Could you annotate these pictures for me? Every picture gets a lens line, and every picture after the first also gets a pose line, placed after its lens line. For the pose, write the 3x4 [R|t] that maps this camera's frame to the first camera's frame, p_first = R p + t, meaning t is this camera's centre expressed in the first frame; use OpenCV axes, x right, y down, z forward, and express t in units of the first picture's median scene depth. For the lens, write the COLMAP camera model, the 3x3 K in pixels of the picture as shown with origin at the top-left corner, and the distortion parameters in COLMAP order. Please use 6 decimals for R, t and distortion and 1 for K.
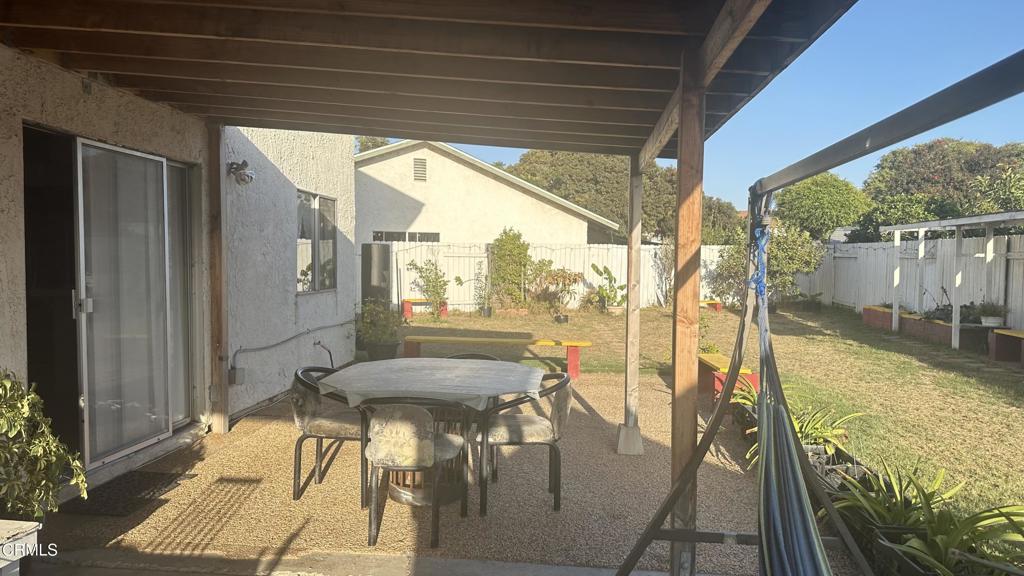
lens RADIAL K [[712.5, 0, 505.1], [0, 712.5, 301.8], [0, 0, 1]] dist [0.105722, -0.179470]
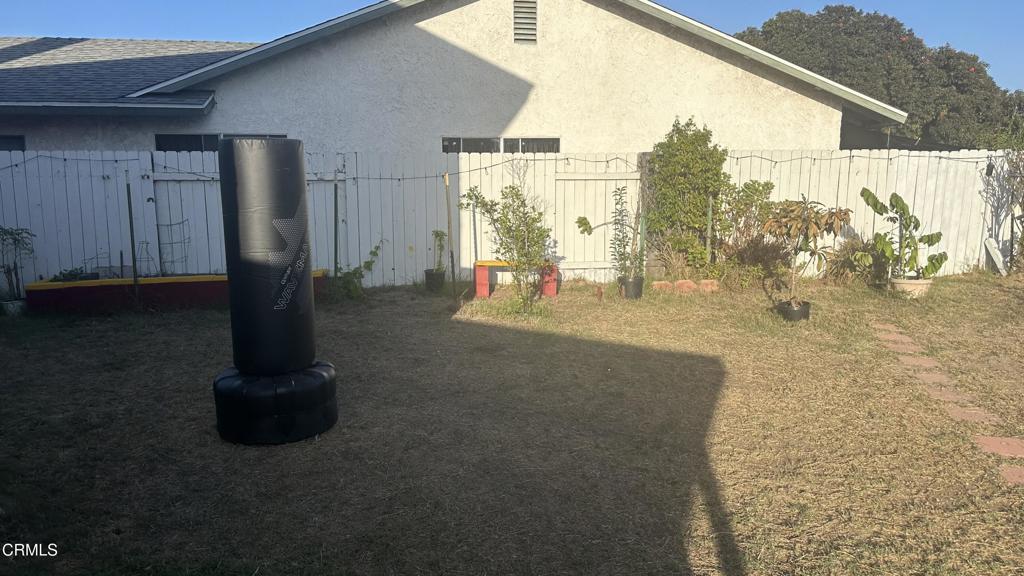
lens RADIAL K [[712.5, 0, 505.1], [0, 712.5, 301.8], [0, 0, 1]] dist [0.105722, -0.179470]
pose [[0.964370, 0.029858, -0.262868, 0.020036], [-0.003107, 0.994821, 0.101599, -0.025901], [0.264540, -0.097162, 0.959468, 0.455633]]
